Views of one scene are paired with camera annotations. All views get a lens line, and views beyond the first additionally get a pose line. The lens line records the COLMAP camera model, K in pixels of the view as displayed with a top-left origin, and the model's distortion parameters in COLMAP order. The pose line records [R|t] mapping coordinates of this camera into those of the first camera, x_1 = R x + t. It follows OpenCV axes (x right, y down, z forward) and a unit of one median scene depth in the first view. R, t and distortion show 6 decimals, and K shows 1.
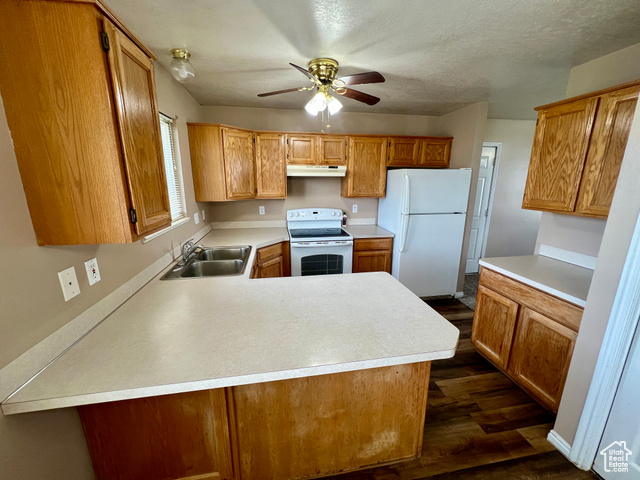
lens RADIAL K [[256.5, 0, 320.0], [0, 256.5, 240.0], [0, 0, 1]] dist [-0.000487, -0.000027]
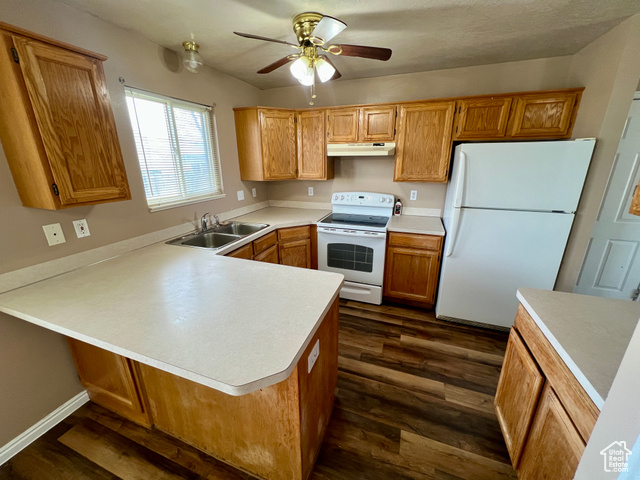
lens RADIAL K [[256.5, 0, 320.0], [0, 256.5, 240.0], [0, 0, 1]] dist [-0.000487, -0.000027]
pose [[0.864791, 0.143889, -0.481075, 0.347423], [-0.108568, 0.988982, 0.100640, -0.036695], [0.490255, -0.034803, 0.870884, 0.158248]]
